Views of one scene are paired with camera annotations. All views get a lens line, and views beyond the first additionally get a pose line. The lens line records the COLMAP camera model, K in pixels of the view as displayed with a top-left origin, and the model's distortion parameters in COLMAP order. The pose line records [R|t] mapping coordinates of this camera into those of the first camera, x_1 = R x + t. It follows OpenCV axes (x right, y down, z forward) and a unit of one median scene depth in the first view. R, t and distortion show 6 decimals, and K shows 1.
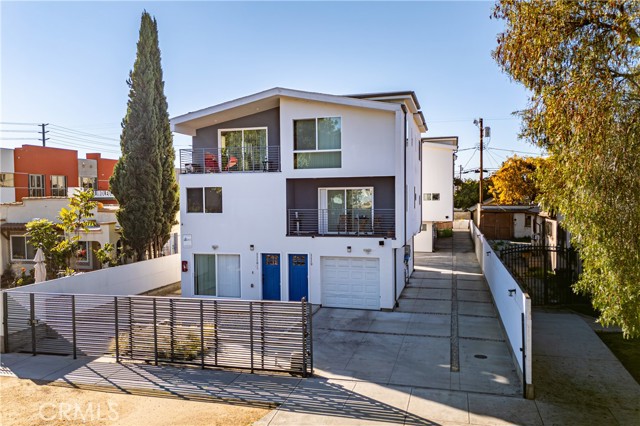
lens RADIAL K [[479.4, 0, 320.0], [0, 479.4, 213.0], [0, 0, 1]] dist [0.070301, -0.077533]
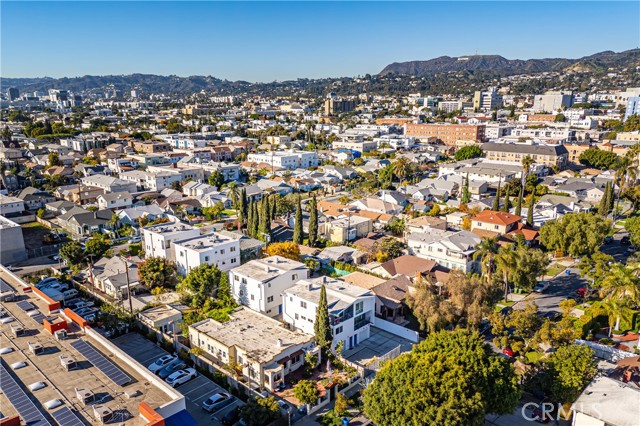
lens RADIAL K [[479.4, 0, 320.0], [0, 479.4, 213.0], [0, 0, 1]] dist [0.070301, -0.077533]
pose [[0.465788, -0.182211, 0.865934, -3.524317], [0.025316, 0.980914, 0.192788, -1.711837], [-0.884534, -0.067877, 0.461510, -0.552943]]
